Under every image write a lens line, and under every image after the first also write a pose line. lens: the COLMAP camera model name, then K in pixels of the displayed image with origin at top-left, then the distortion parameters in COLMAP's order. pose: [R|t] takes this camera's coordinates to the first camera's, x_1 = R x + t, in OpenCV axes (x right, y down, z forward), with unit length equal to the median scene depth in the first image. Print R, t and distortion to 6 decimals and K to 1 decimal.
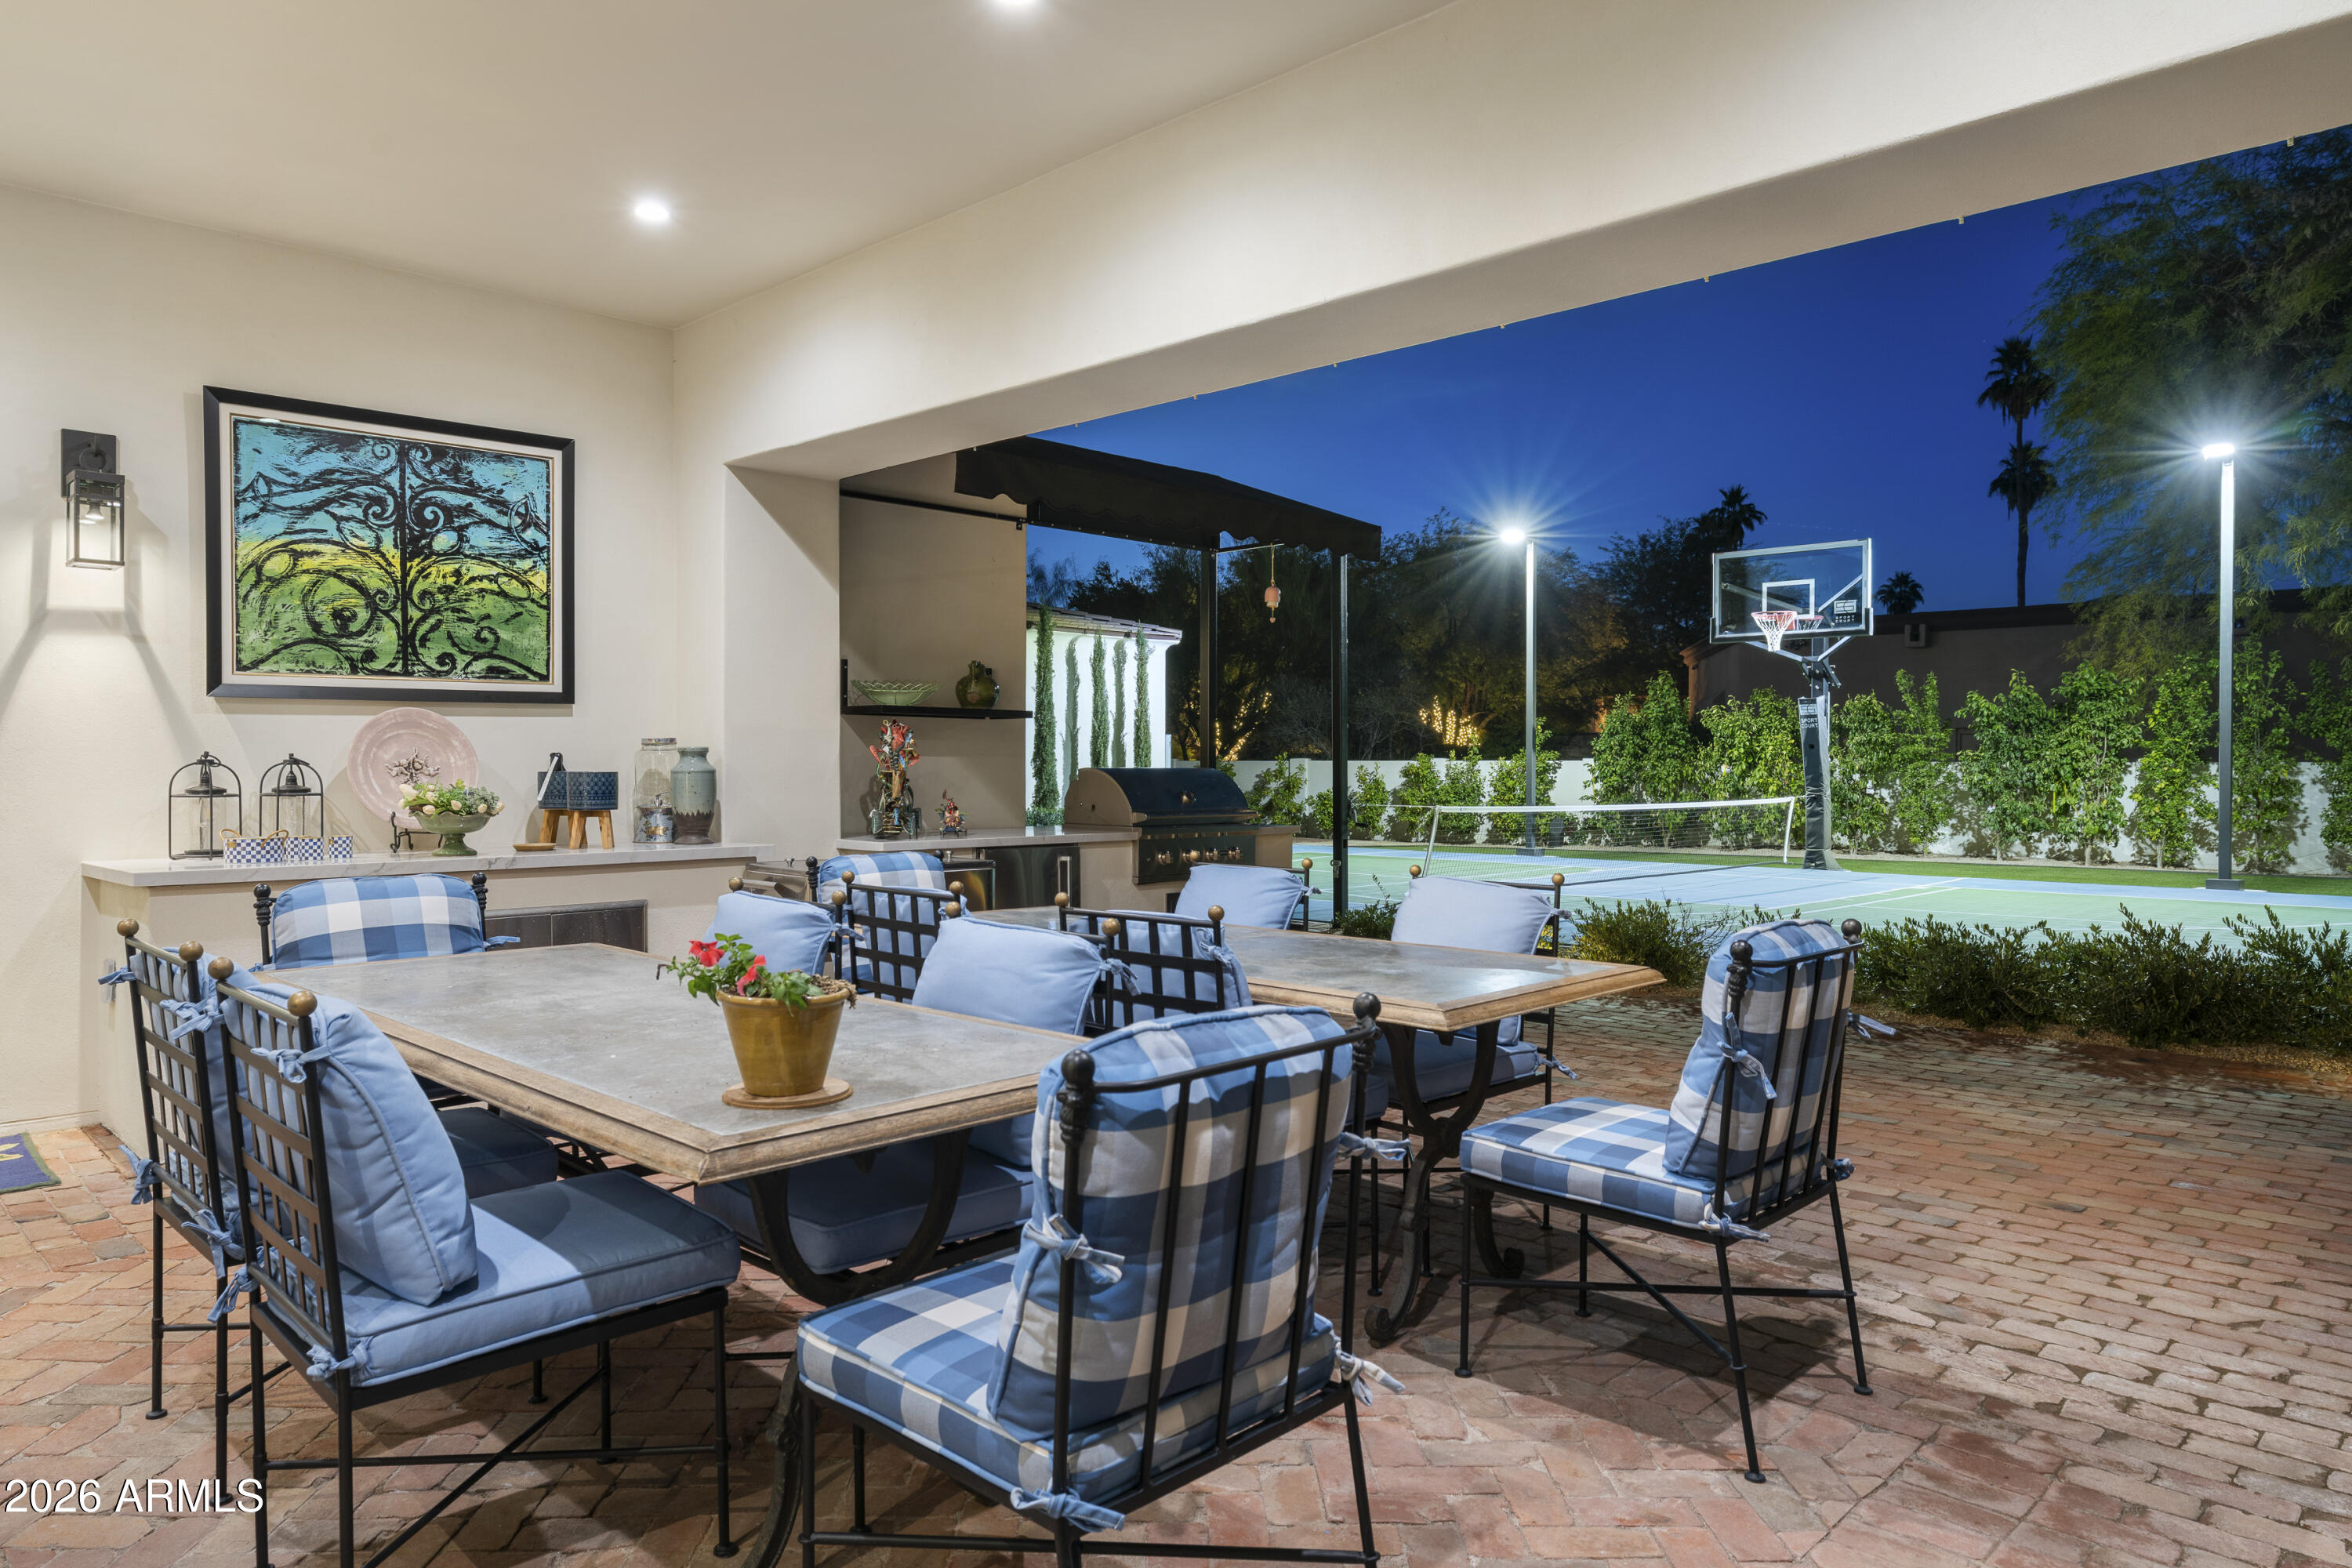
lens RADIAL K [[1498.0, 0, 1176.0], [0, 1498.0, 784.0], [0, 0, 1]] dist [-0.002837, -0.000856]
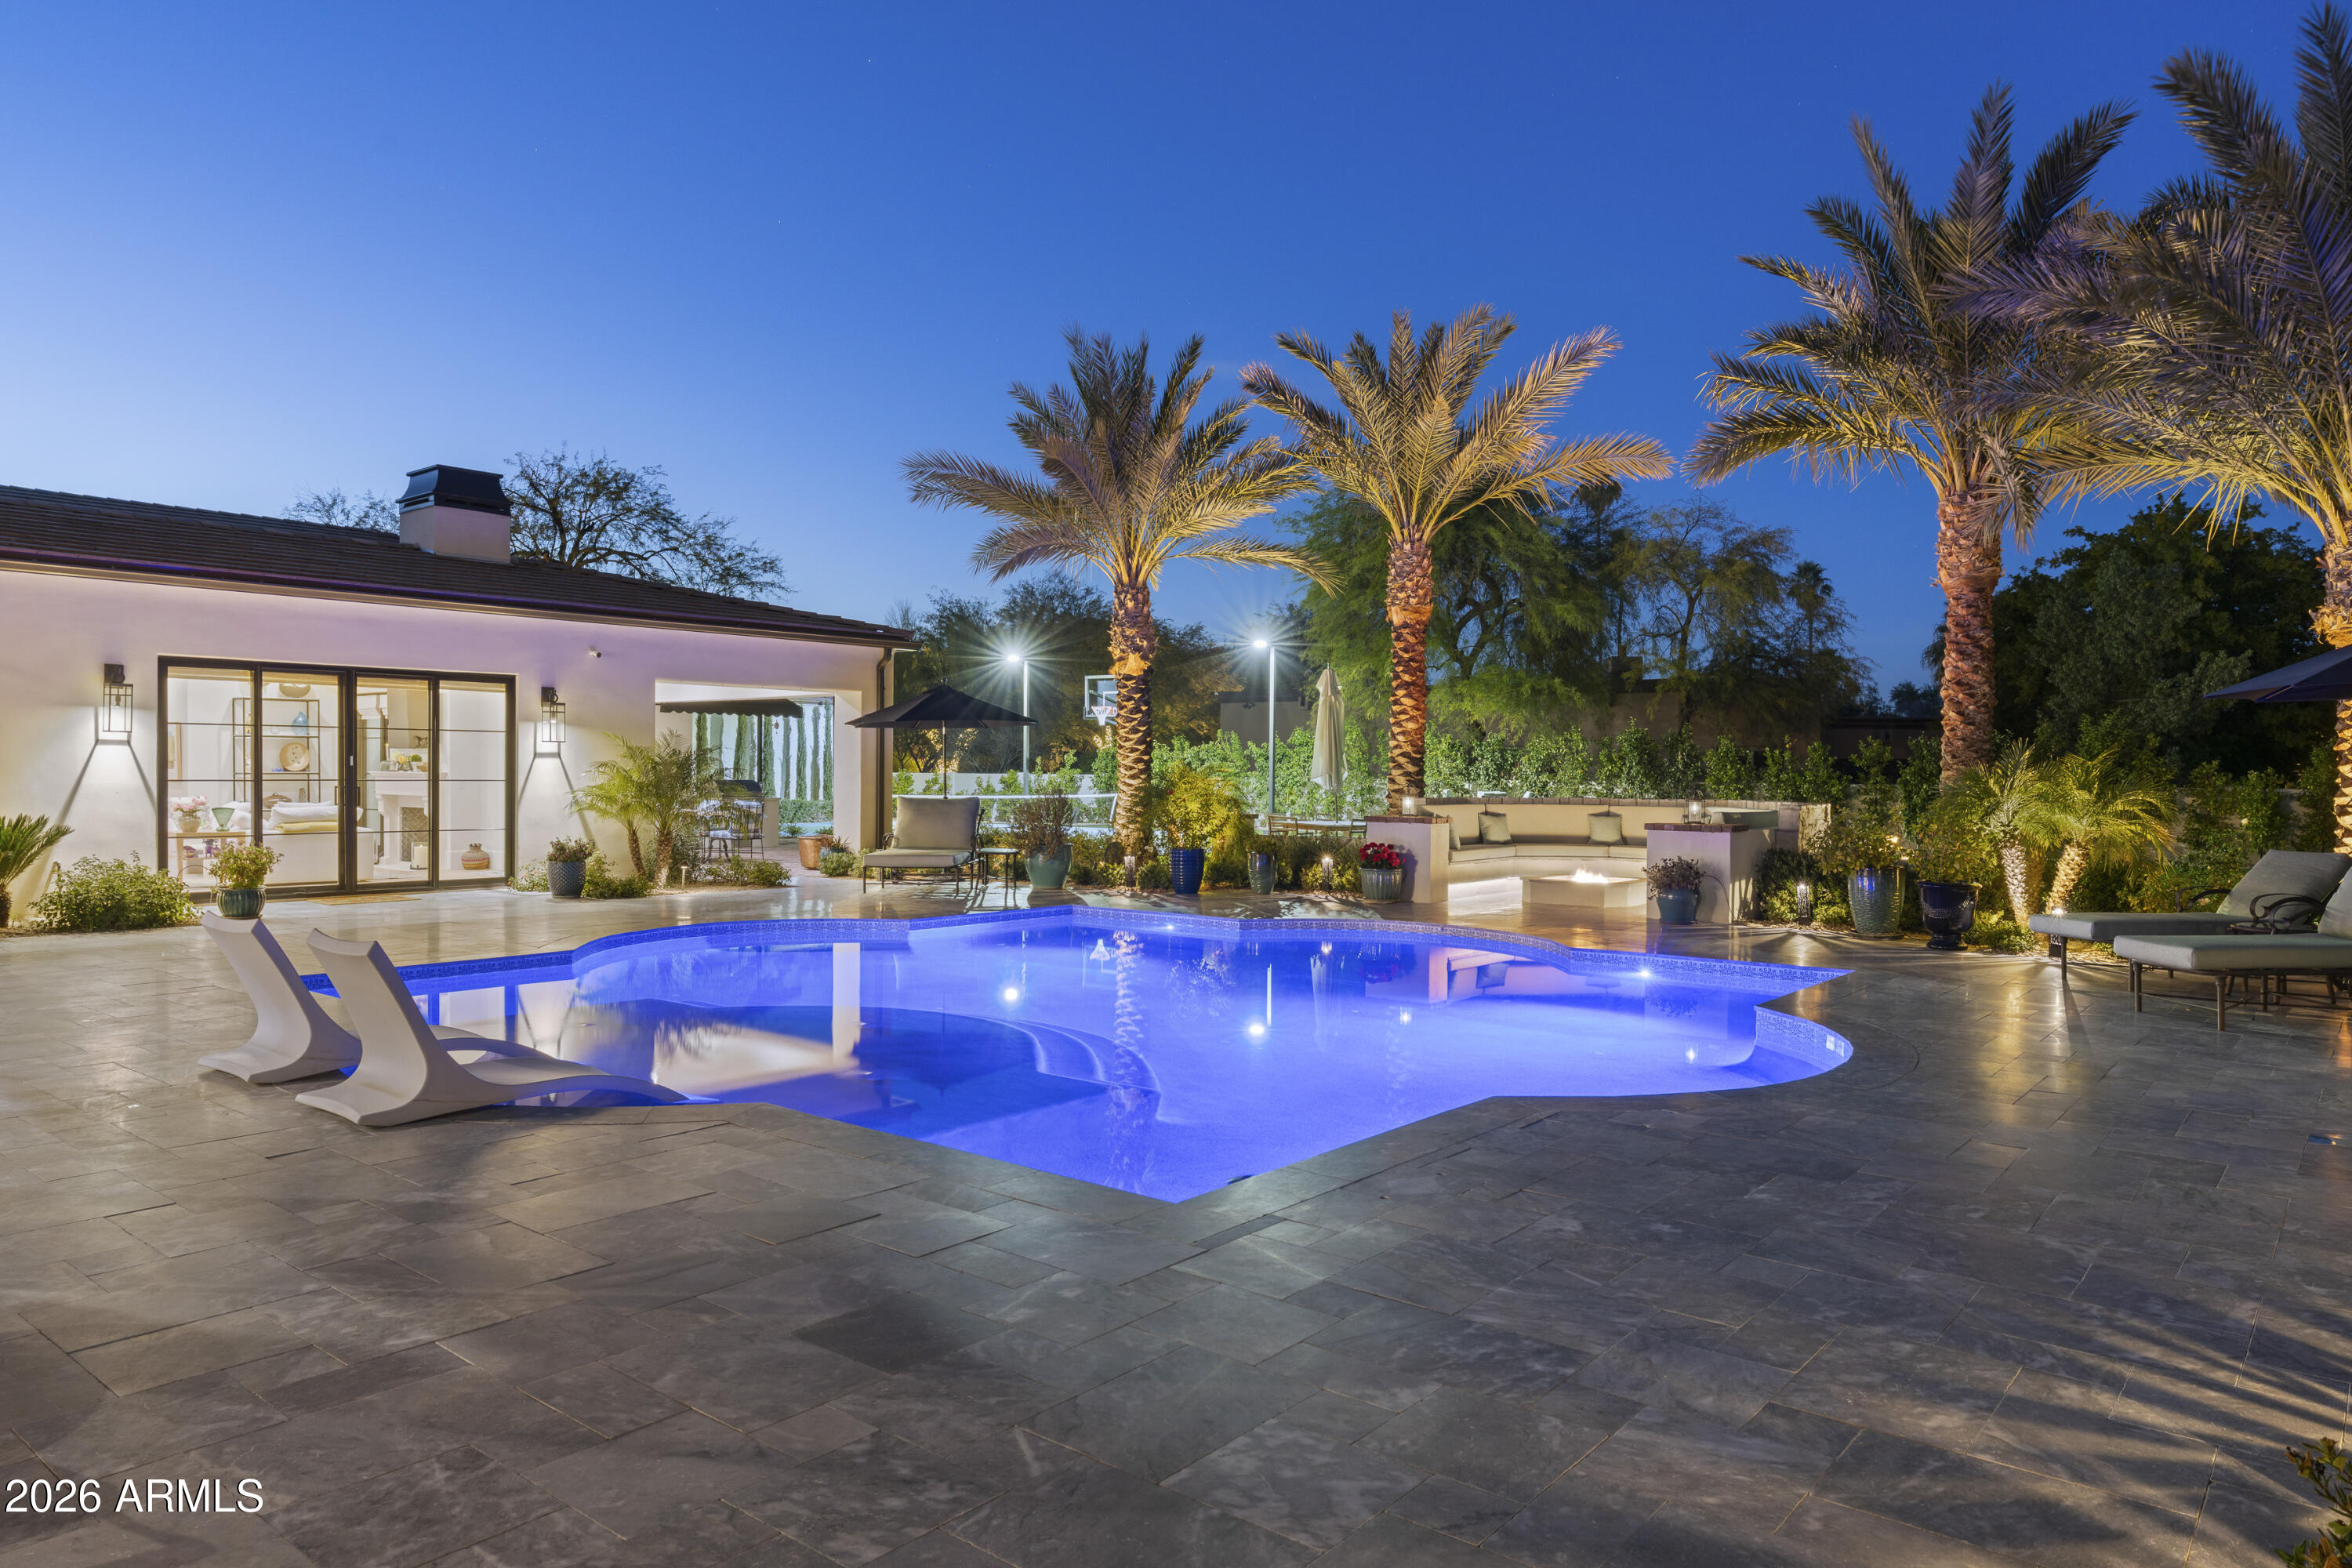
lens RADIAL K [[1506.6, 0, 1176.0], [0, 1506.6, 784.0], [0, 0, 1]] dist [0.033758, 0.000724]
pose [[0.995447, 0.003461, 0.095254, 0.231714], [-0.002941, 0.999980, -0.005608, 0.005010], [-0.095272, 0.005302, 0.995437, -0.868800]]
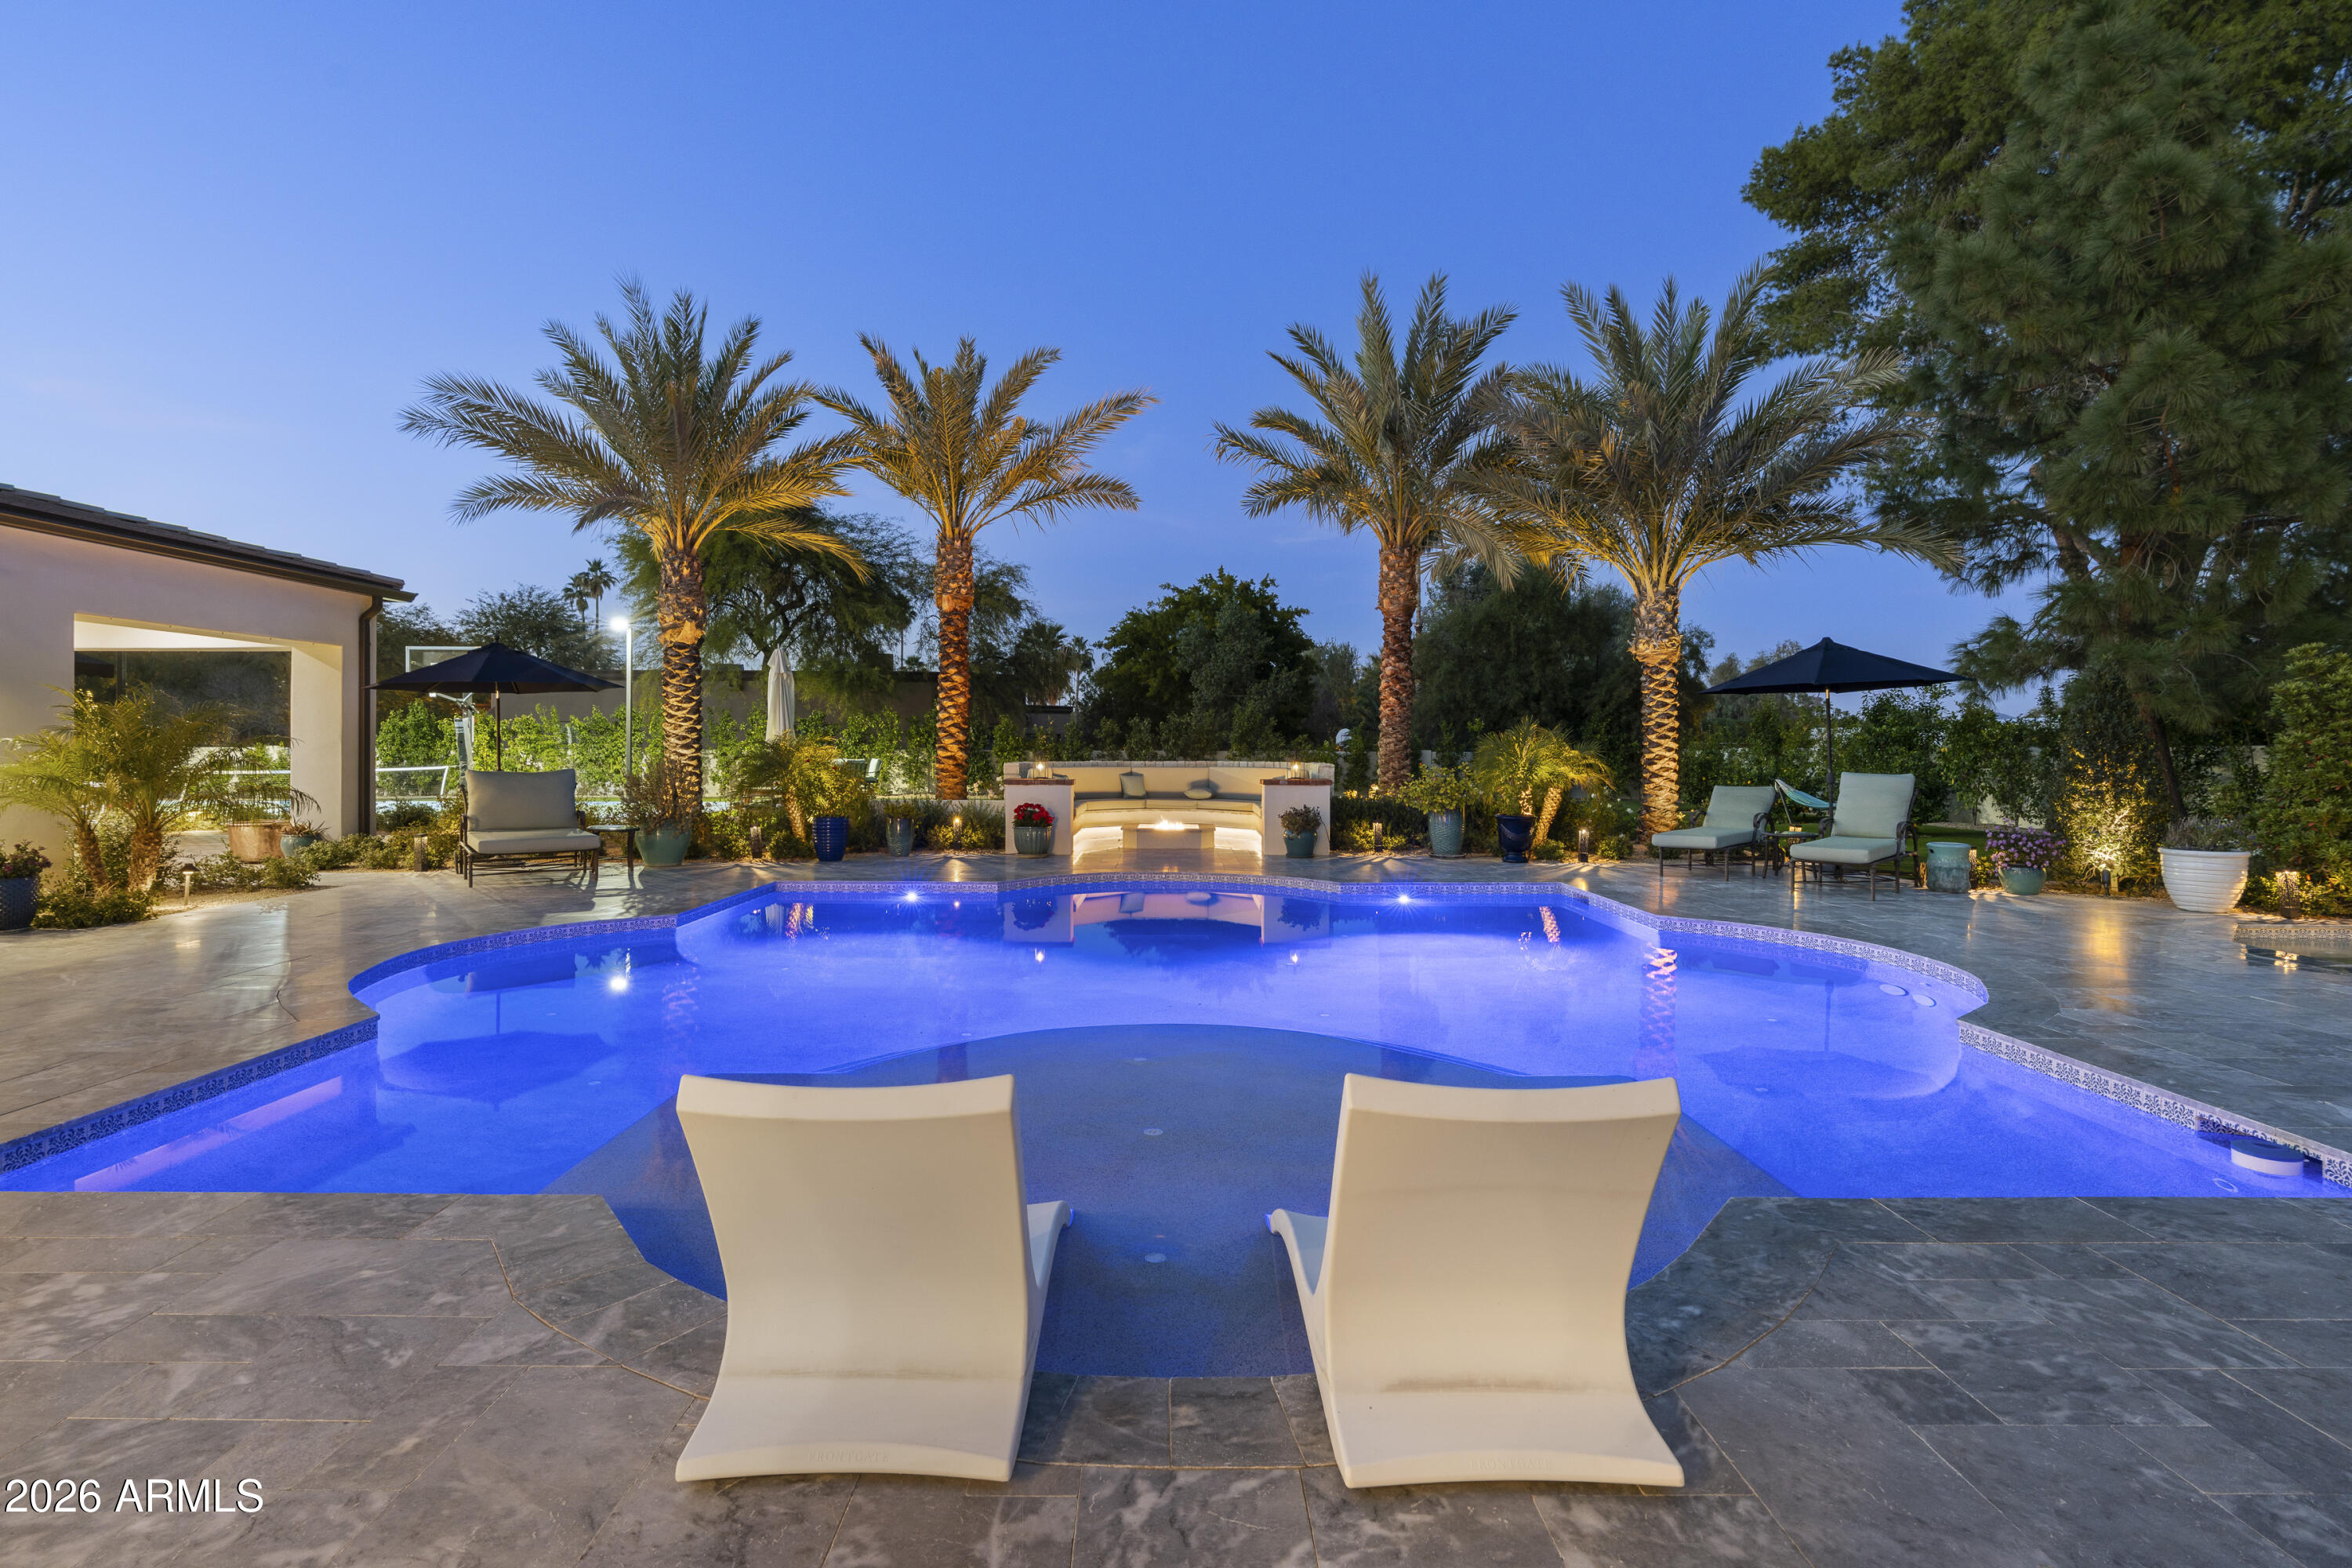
lens RADIAL K [[1126.8, 0, 1173.6], [0, 1126.8, 750.0], [0, 0, 1]] dist [-0.004216, 0.000157]
pose [[0.716298, -0.002463, 0.697791, 0.027321], [0.009609, 0.999934, -0.006334, 0.004872], [-0.697729, 0.011242, 0.716274, -0.638532]]
